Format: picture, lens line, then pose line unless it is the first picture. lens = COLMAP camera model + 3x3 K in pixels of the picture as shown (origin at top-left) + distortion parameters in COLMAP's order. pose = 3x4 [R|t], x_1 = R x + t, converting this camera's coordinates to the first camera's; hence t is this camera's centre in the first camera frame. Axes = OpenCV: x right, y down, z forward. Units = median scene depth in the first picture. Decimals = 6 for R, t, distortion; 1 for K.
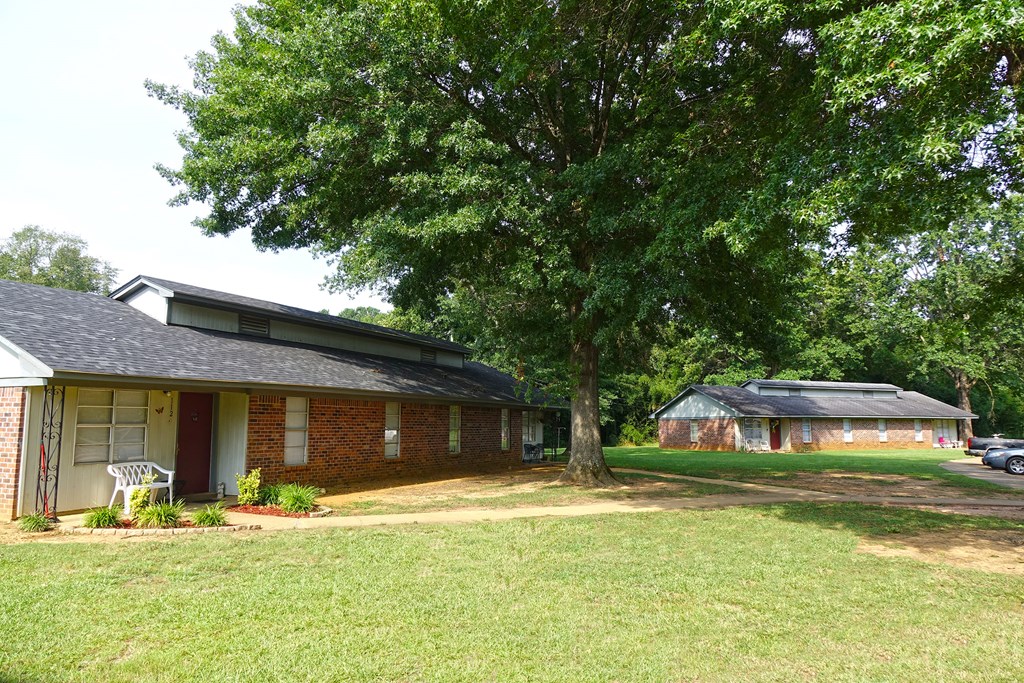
lens RADIAL K [[751.8, 0, 476.2], [0, 751.8, 343.1], [0, 0, 1]] dist [0.006192, 0.005699]
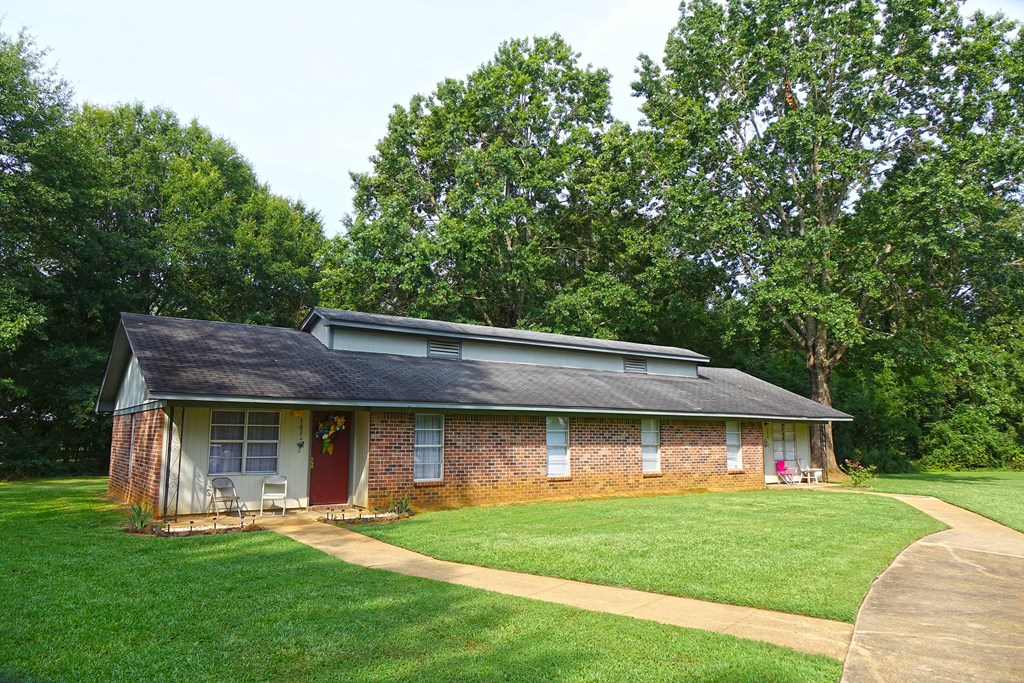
lens RADIAL K [[751.8, 0, 476.2], [0, 751.8, 343.1], [0, 0, 1]] dist [0.006192, 0.005699]
pose [[0.985490, 0.027553, 0.167482, 0.364085], [-0.026449, 0.999611, -0.008821, 0.063655], [-0.167660, 0.004263, 0.985836, 0.594116]]
